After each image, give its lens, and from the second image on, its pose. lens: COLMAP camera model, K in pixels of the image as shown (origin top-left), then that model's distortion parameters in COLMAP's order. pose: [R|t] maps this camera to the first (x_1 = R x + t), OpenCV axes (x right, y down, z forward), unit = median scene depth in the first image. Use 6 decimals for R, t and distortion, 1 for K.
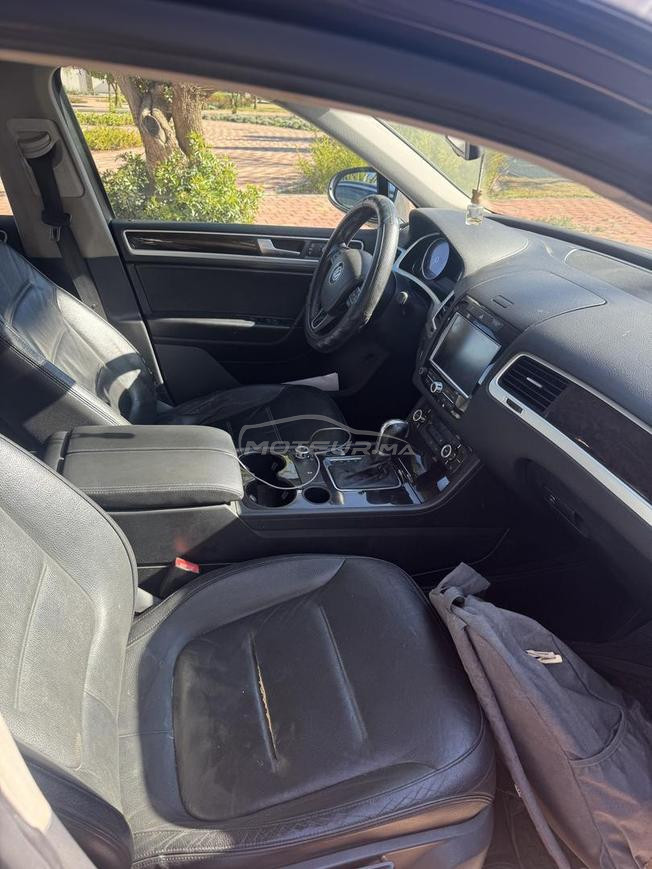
lens RADIAL K [[609.5, 0, 326.0], [0, 609.5, 434.5], [0, 0, 1]] dist [0.005113, -0.003720]
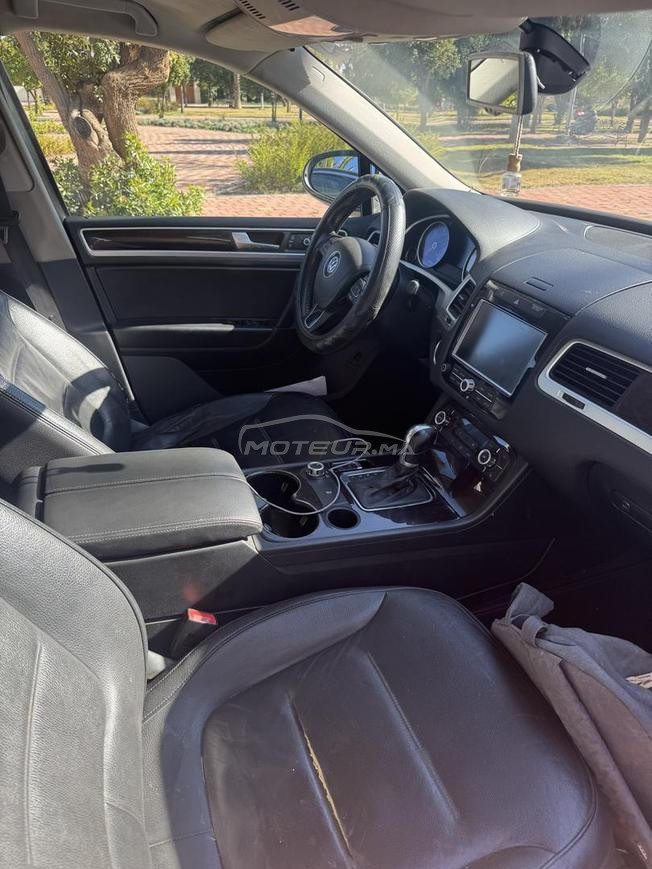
lens RADIAL K [[615.0, 0, 326.0], [0, 615.0, 434.5], [0, 0, 1]] dist [-0.004875, 0.003929]
pose [[0.994480, -0.069757, 0.078386, -0.088666], [0.070056, 0.997542, -0.001068, -0.018177], [-0.078119, 0.006554, 0.996923, 0.118642]]
